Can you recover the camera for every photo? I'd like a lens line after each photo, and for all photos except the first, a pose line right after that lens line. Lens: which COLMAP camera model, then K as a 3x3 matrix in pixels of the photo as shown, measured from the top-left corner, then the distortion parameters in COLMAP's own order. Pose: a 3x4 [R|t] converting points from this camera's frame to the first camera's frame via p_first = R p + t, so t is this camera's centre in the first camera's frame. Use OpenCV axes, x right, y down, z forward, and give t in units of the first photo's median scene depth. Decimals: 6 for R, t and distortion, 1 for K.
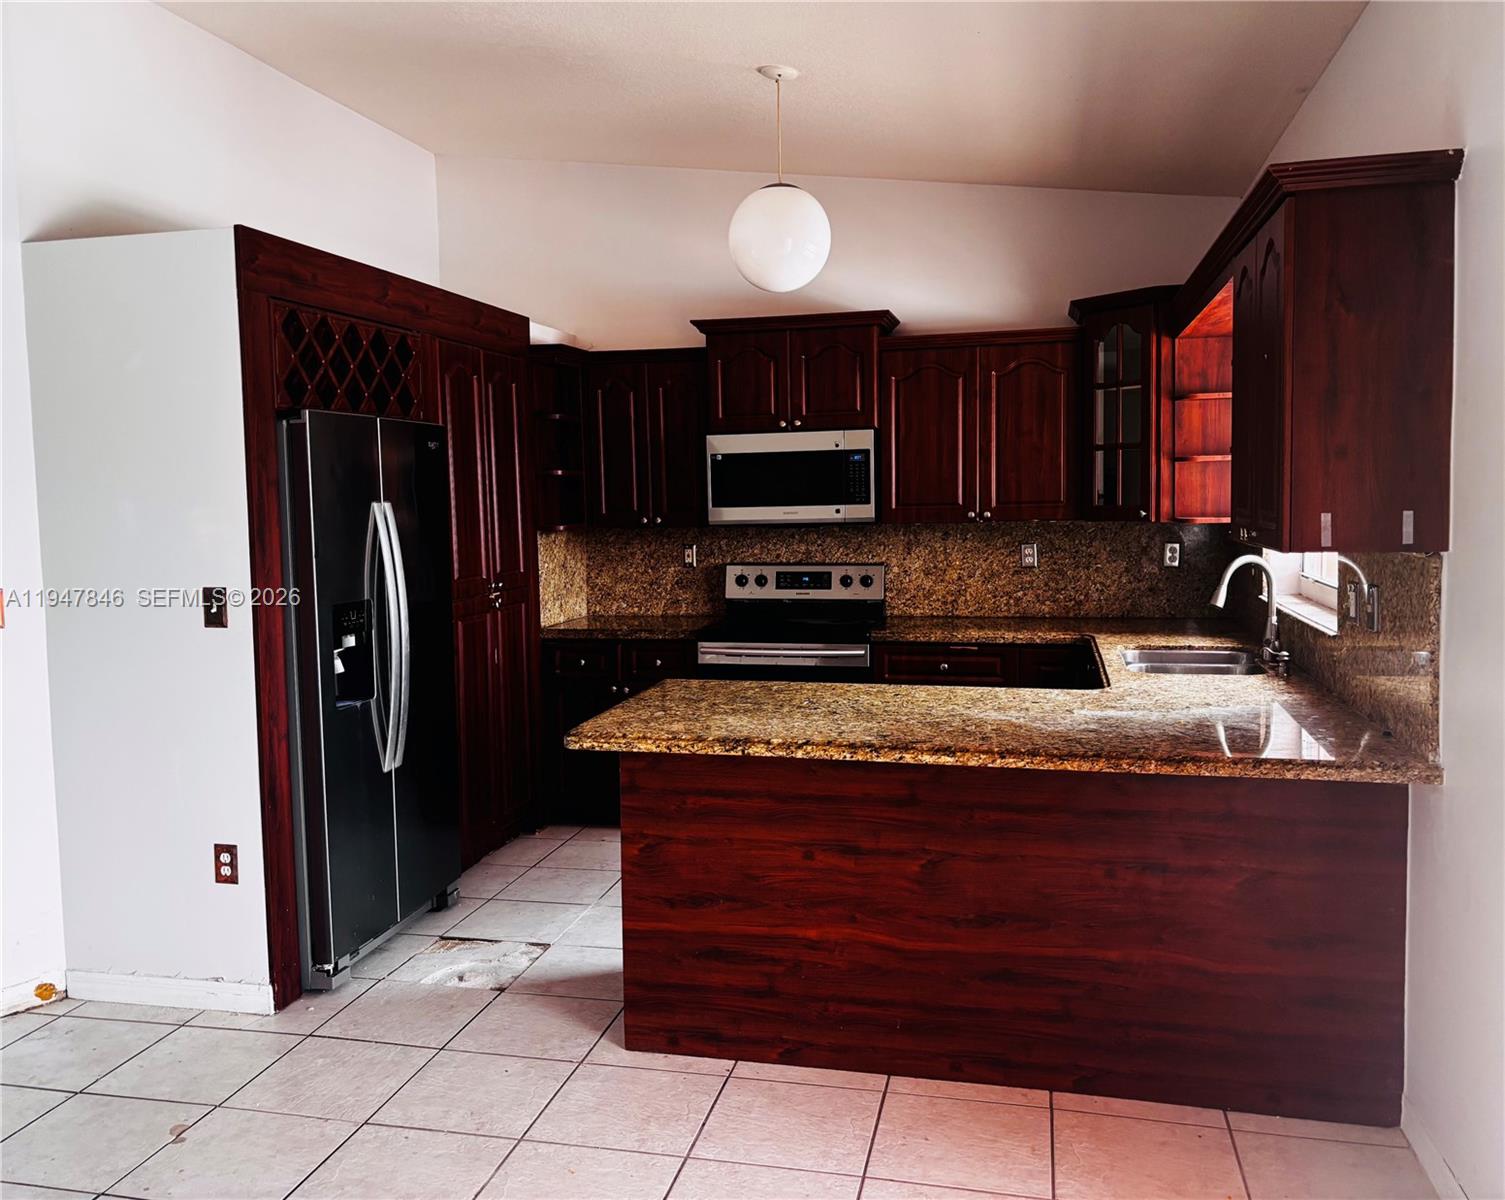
lens RADIAL K [[1246.5, 0, 704.4], [0, 1246.5, 589.6], [0, 0, 1]] dist [0.047550, -0.044459]
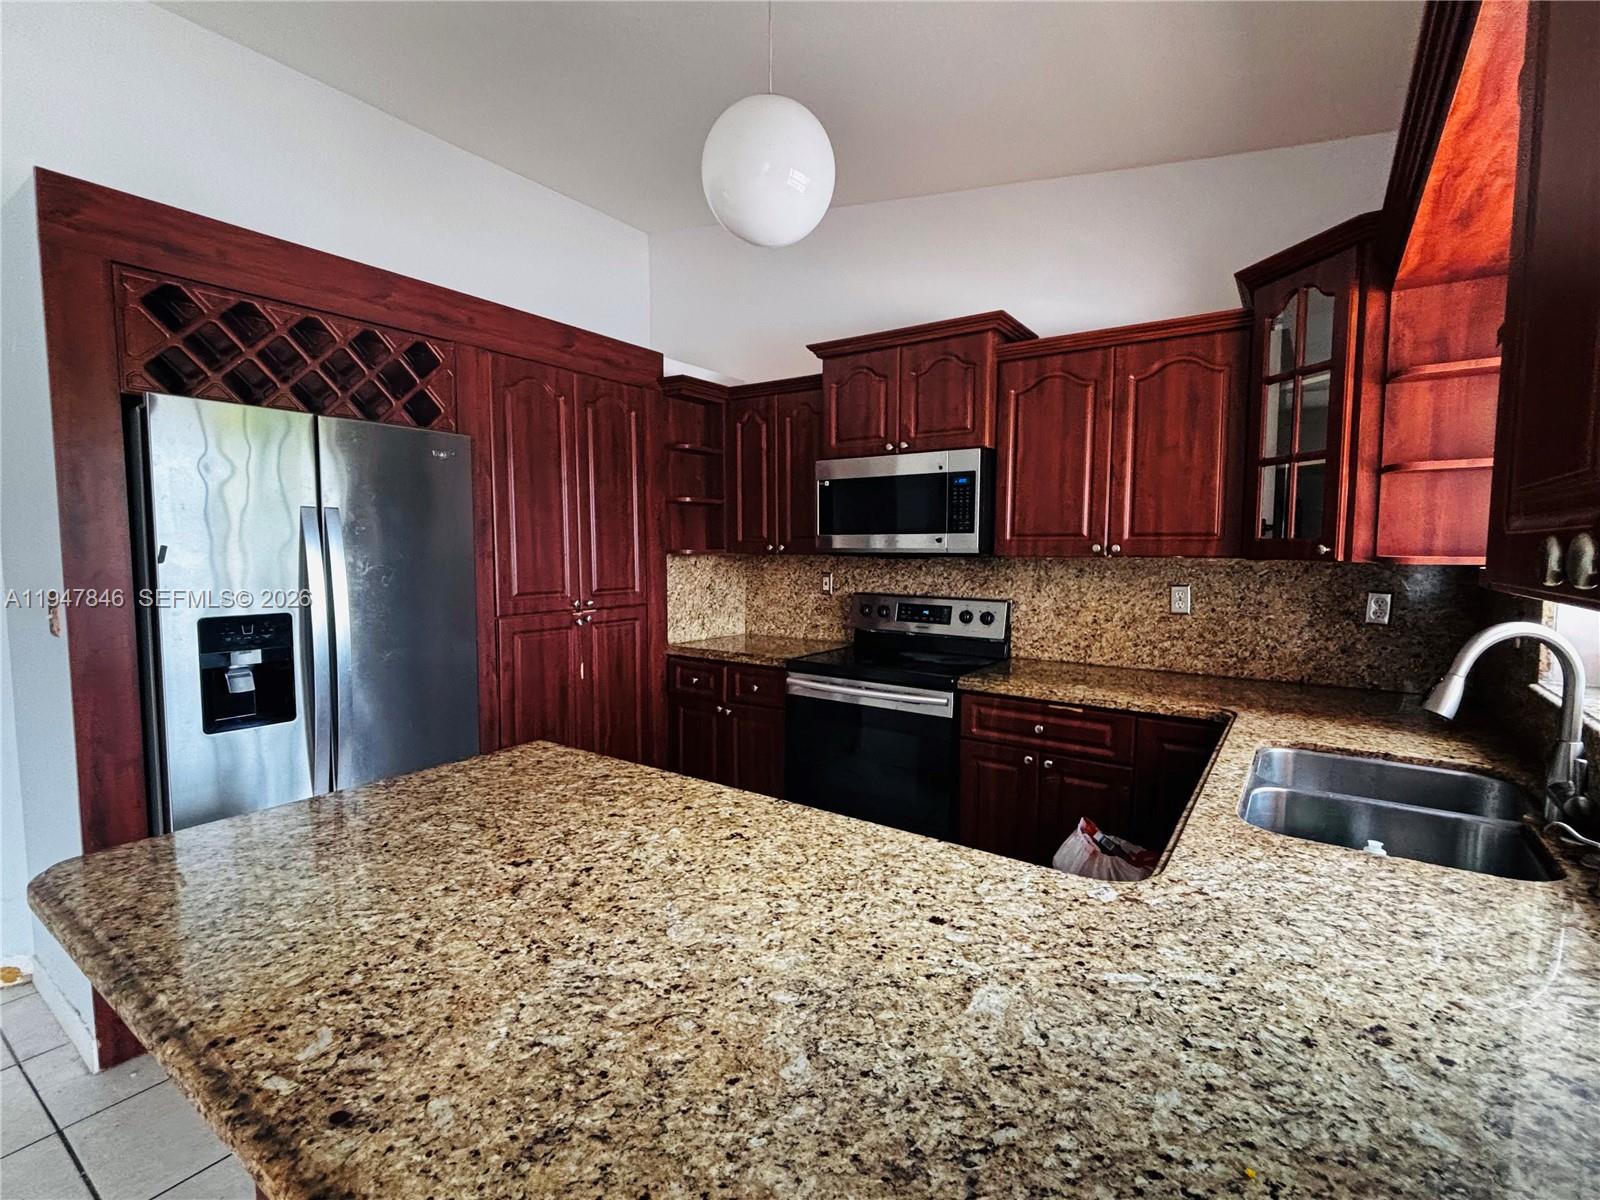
lens RADIAL K [[736.8, 0, 793.3], [0, 736.8, 602.1], [0, 0, 1]] dist [-0.000180, -0.000803]
pose [[0.938333, 0.050881, -0.341967, 0.215399], [-0.050902, 0.998664, 0.008918, -0.019584], [0.341964, 0.009039, 0.939670, 0.514369]]
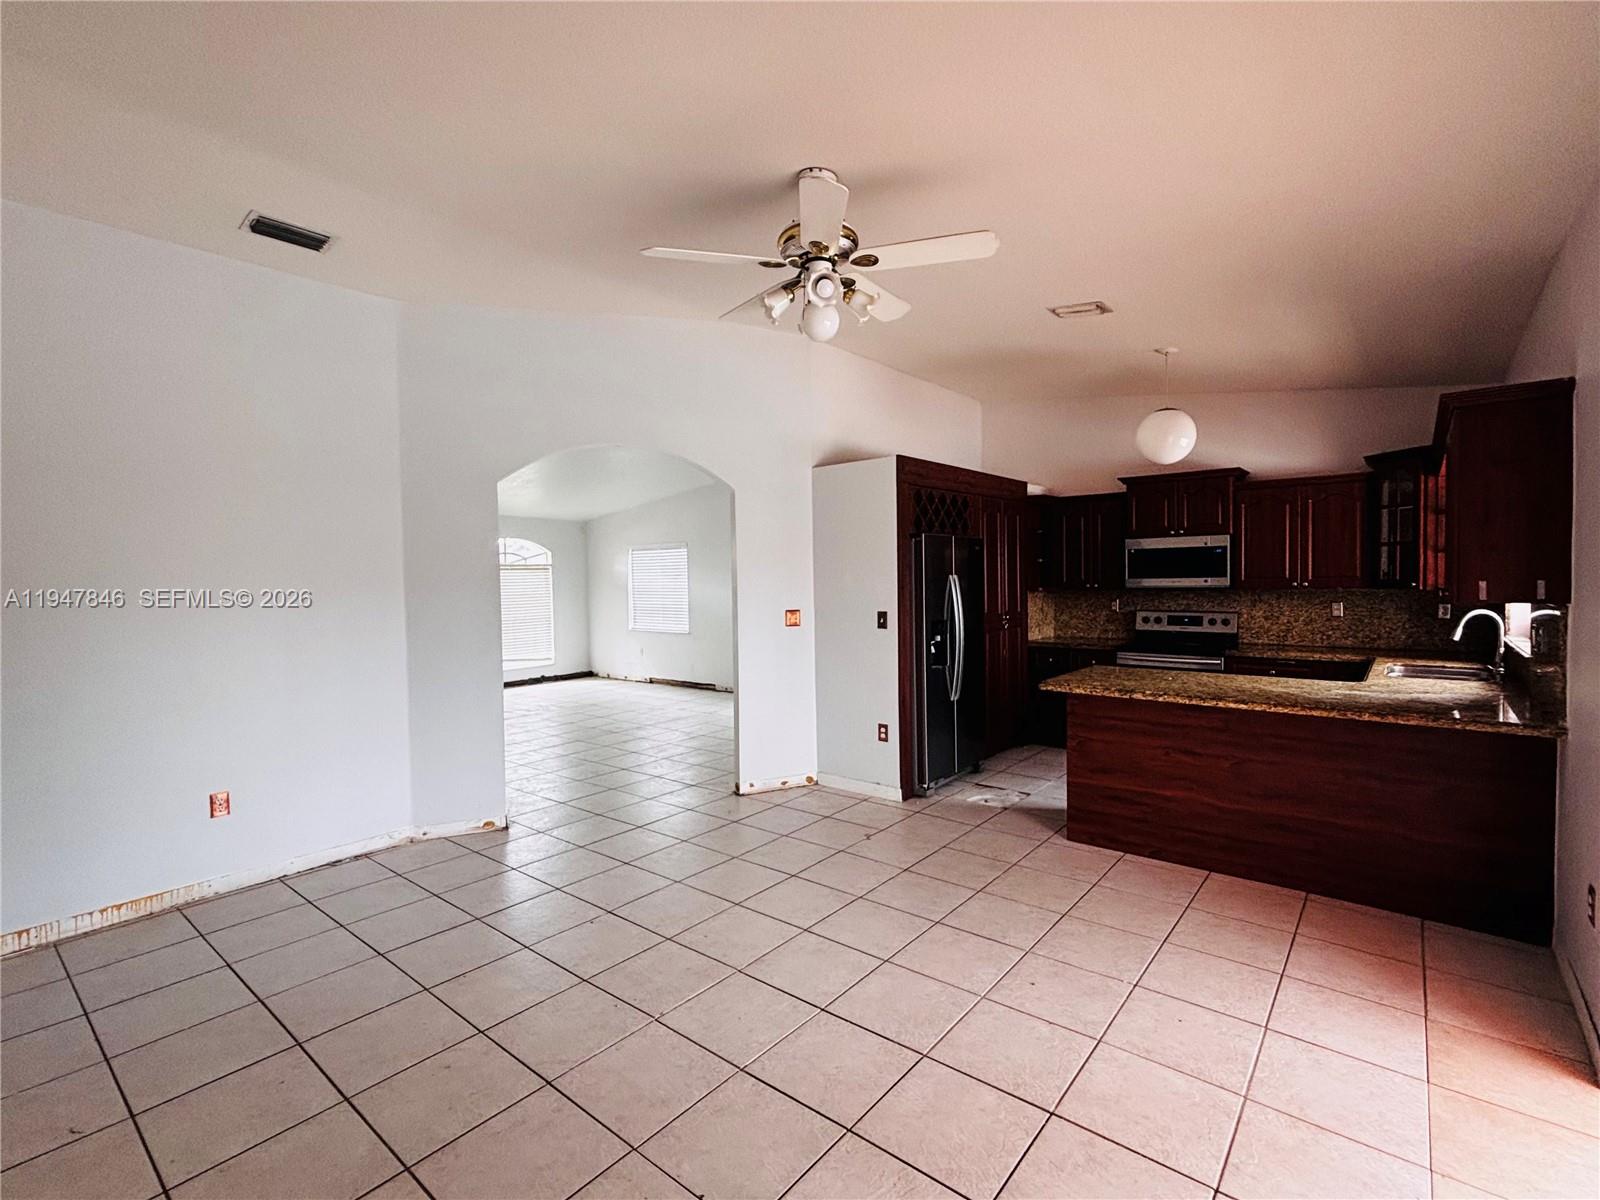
lens RADIAL K [[736.8, 0, 802.8], [0, 736.8, 601.1], [0, 0, 1]] dist [-0.000180, -0.000803]
pose [[0.908013, 0.018406, -0.418538, 0.029528], [-0.034730, 0.998903, -0.031418, 0.019520], [0.417501, 0.043064, 0.907655, -0.205016]]
